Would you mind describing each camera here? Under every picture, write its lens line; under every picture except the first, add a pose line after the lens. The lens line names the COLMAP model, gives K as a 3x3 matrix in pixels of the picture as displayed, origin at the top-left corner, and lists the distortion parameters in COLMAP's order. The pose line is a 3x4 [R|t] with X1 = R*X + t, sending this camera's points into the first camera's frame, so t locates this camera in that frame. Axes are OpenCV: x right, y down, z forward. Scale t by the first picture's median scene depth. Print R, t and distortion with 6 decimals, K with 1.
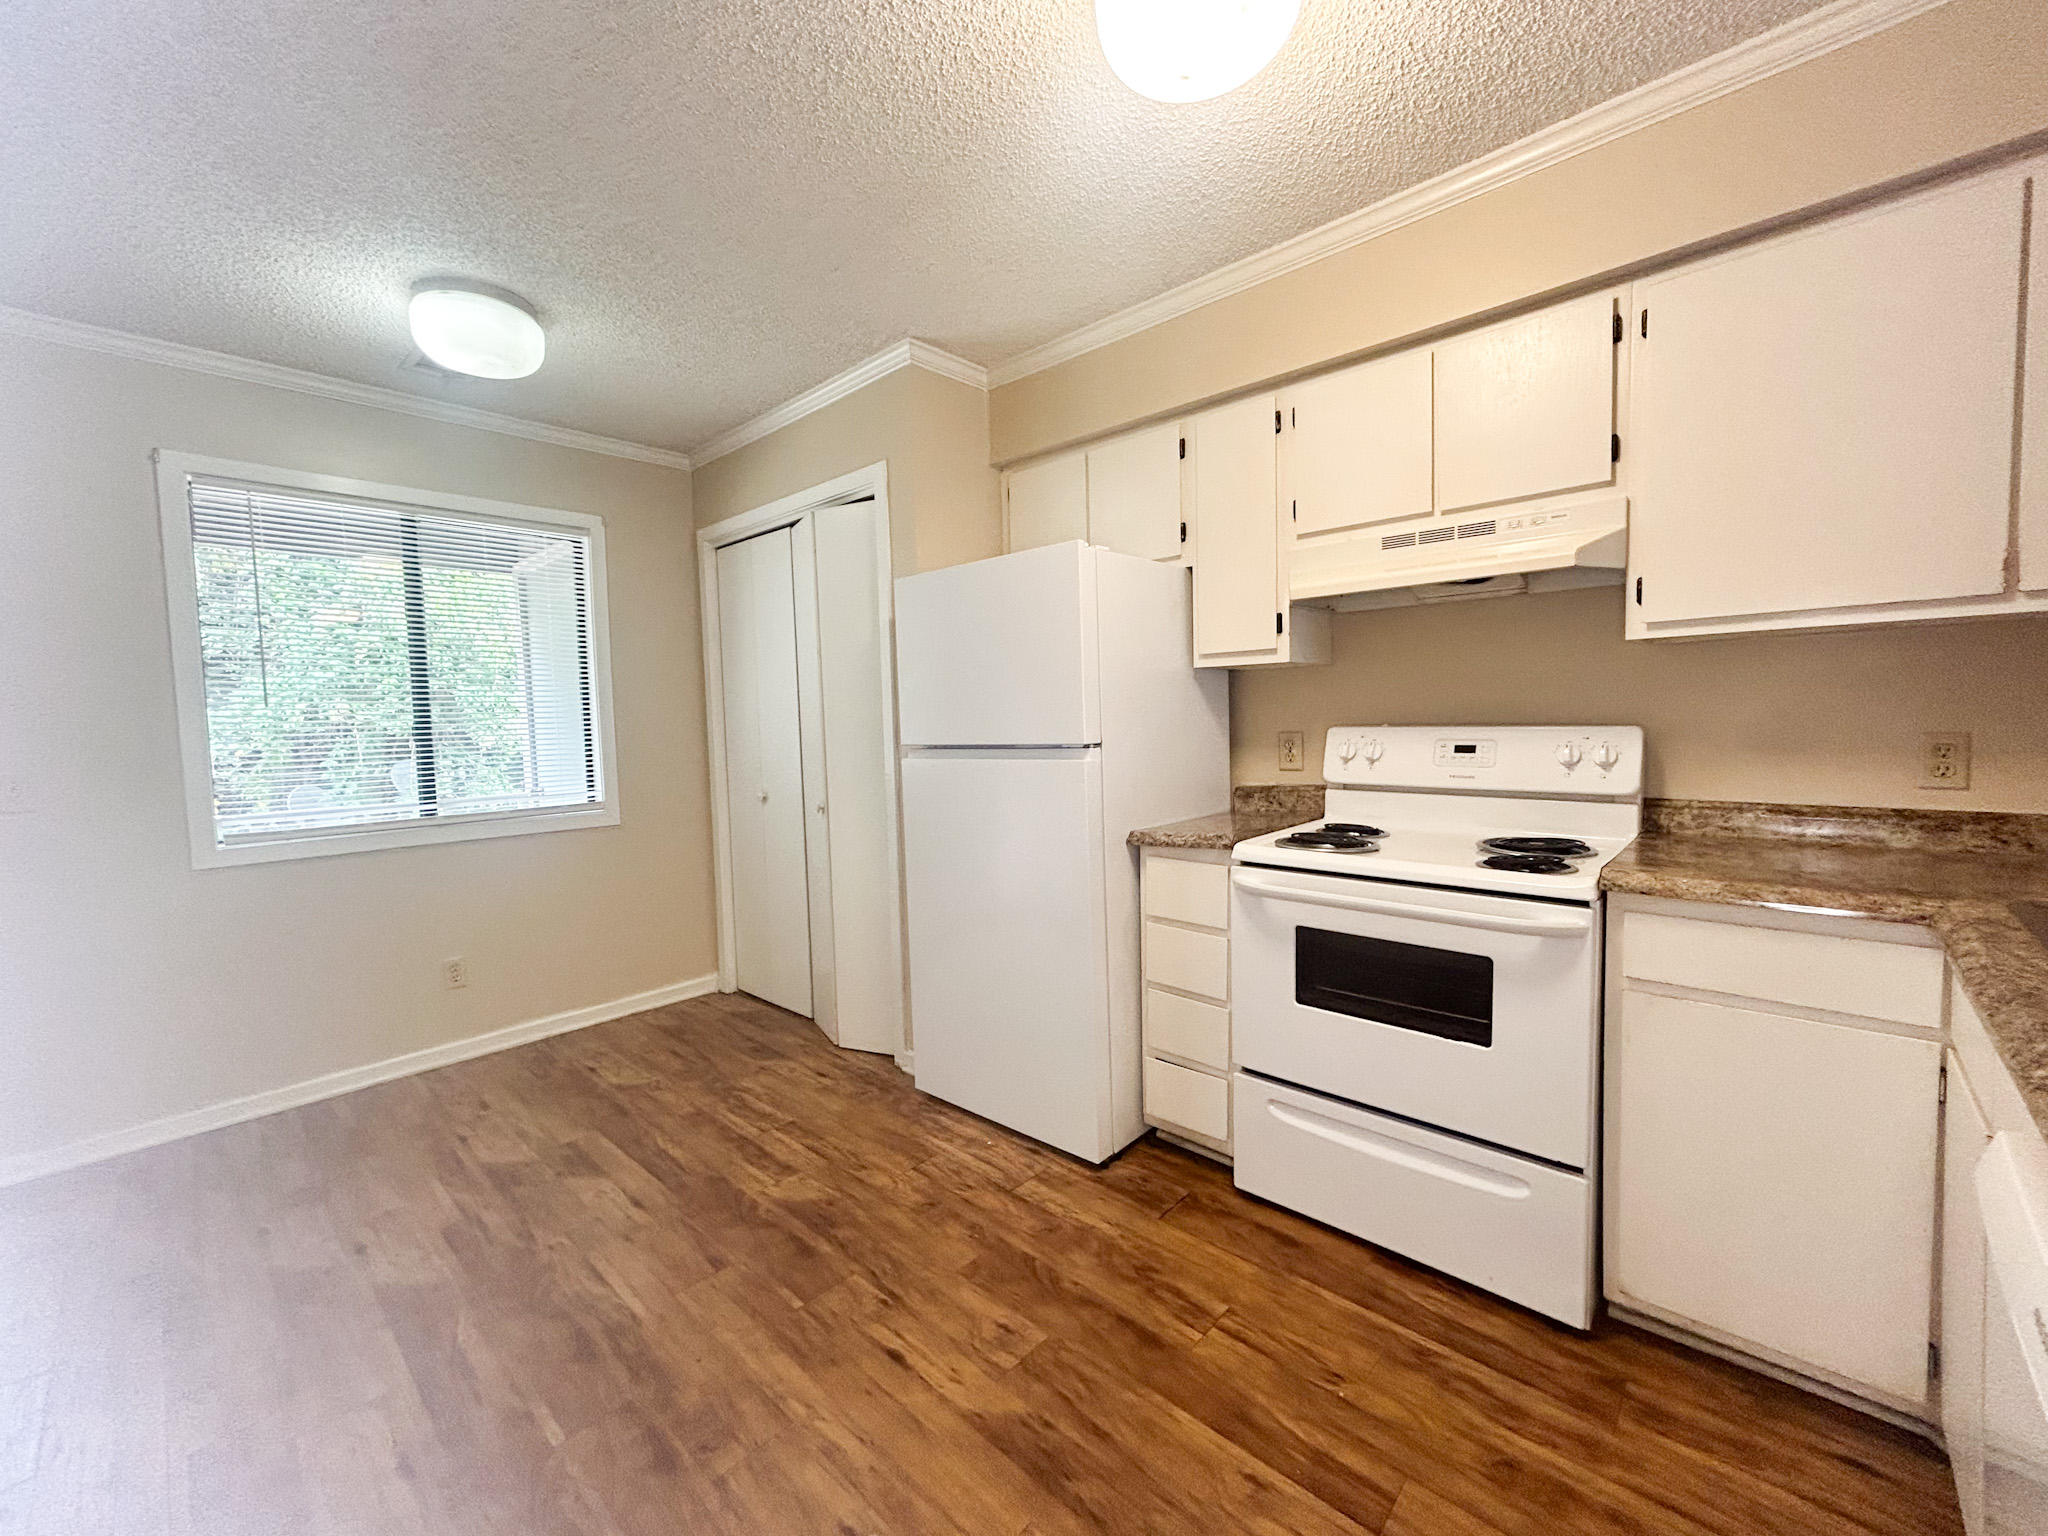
lens RADIAL K [[825.5, 0, 1019.8], [0, 825.5, 768.7], [0, 0, 1]] dist [0.000251, 0.000499]
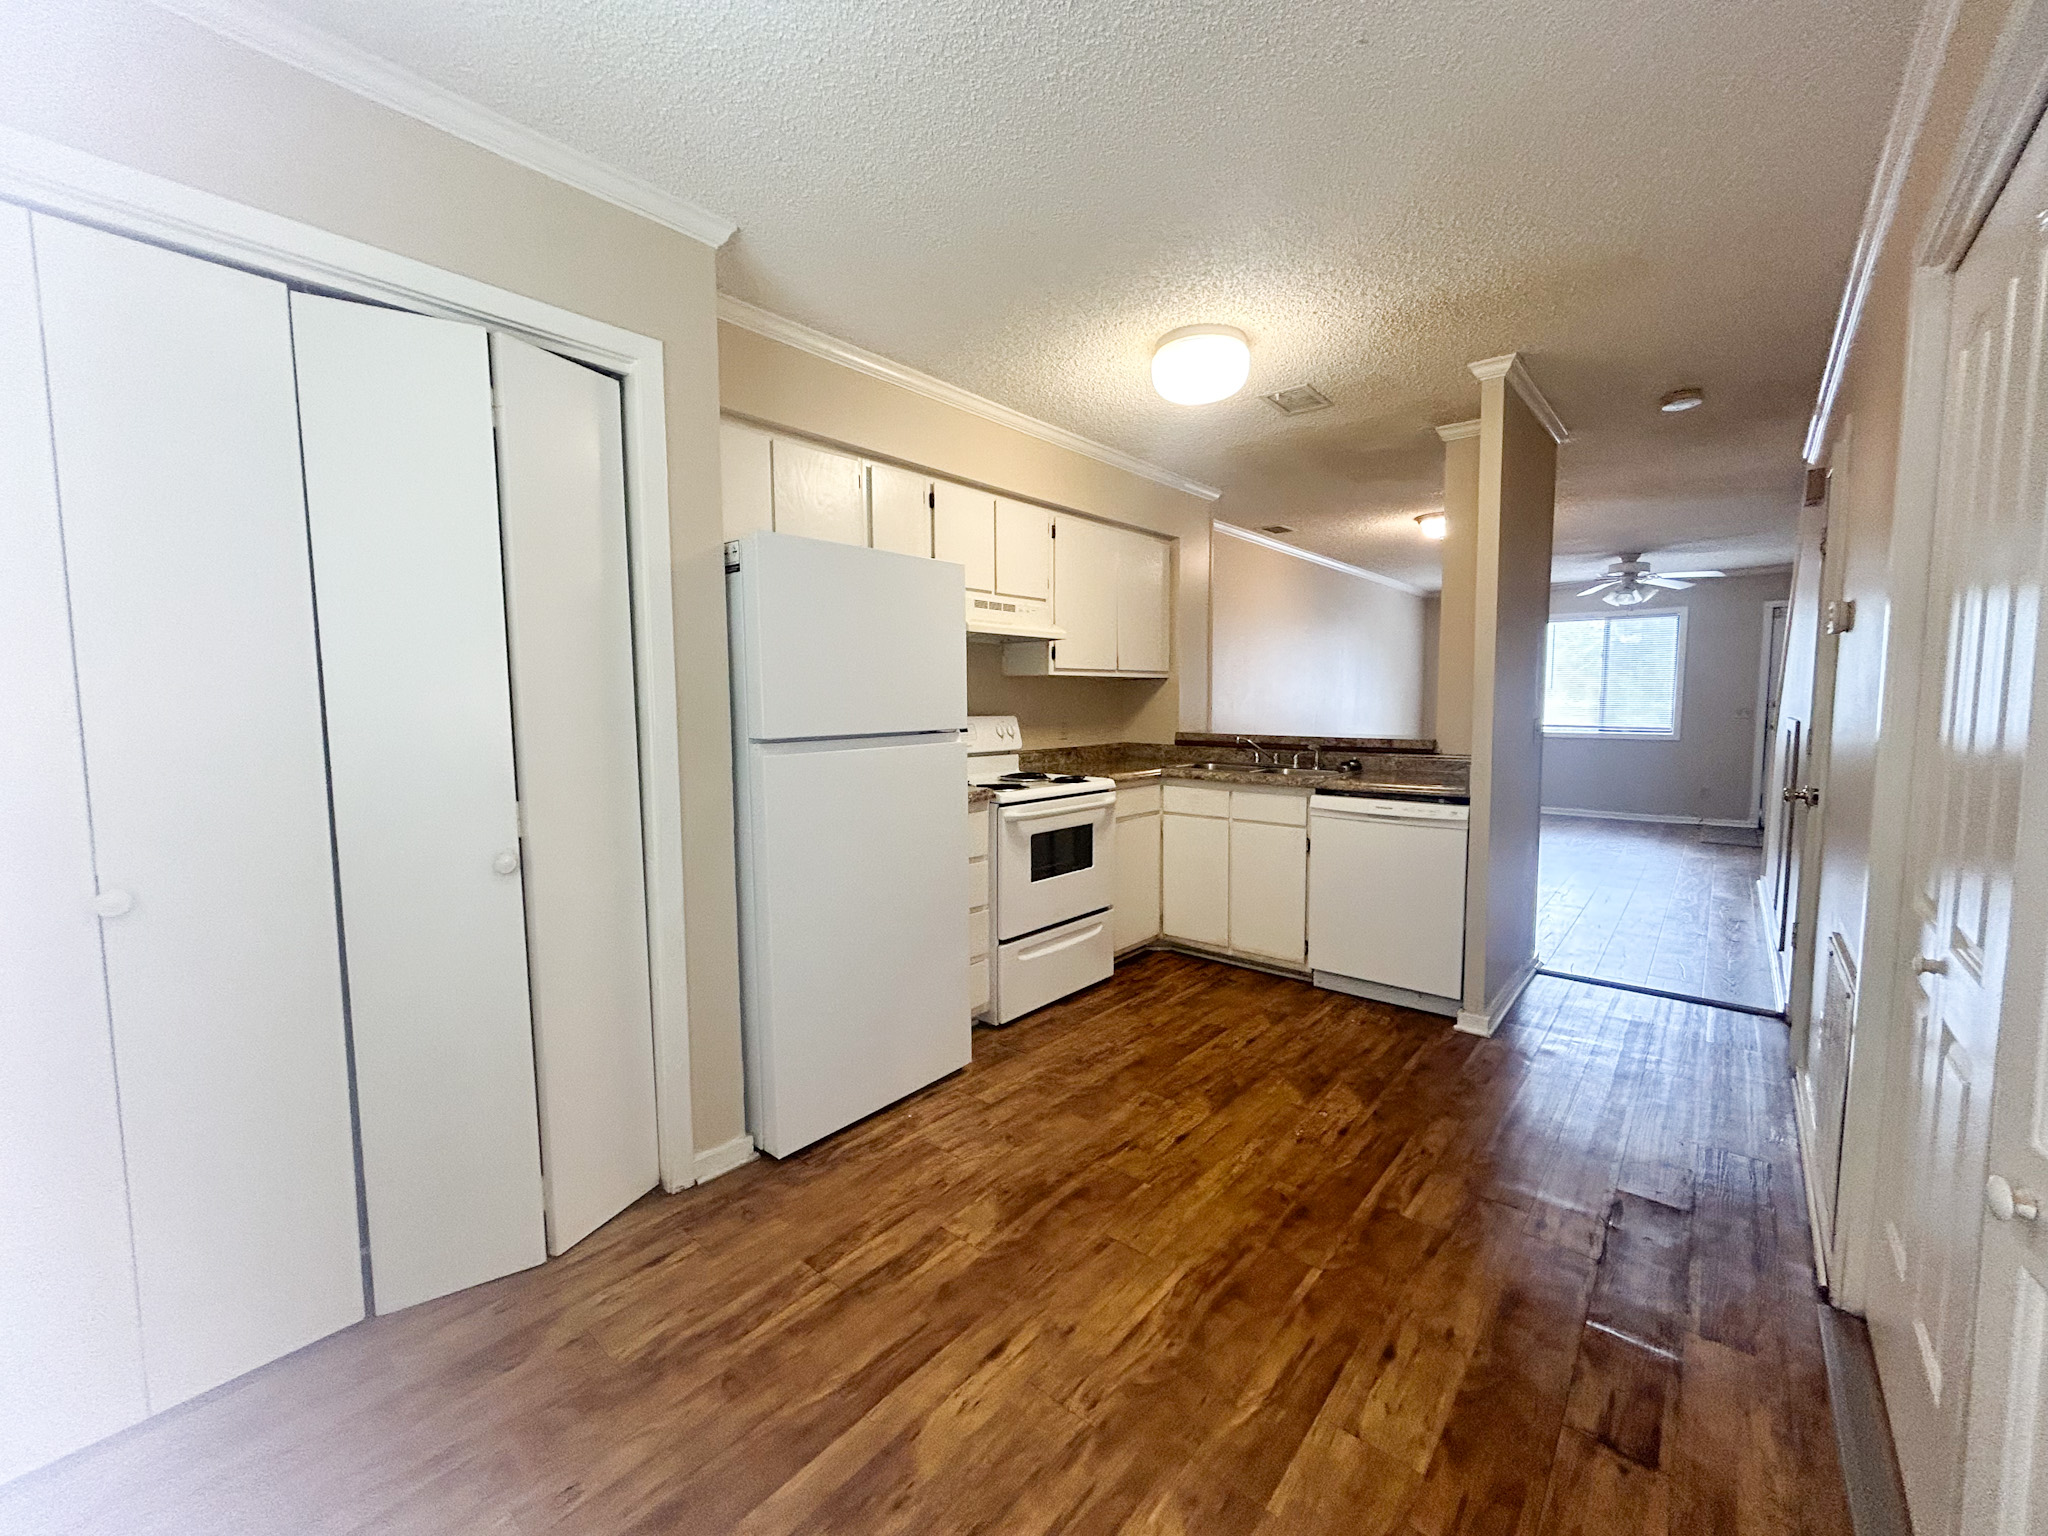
lens RADIAL K [[822.7, 0, 1024.0], [0, 822.7, 768.0], [0, 0, 1]] dist [-0.014006, 0.000036]
pose [[-0.043591, -0.057671, 0.997383, -1.296752], [0.067089, 0.995910, 0.060518, -0.044495], [-0.996794, 0.069552, -0.039544, 1.073106]]
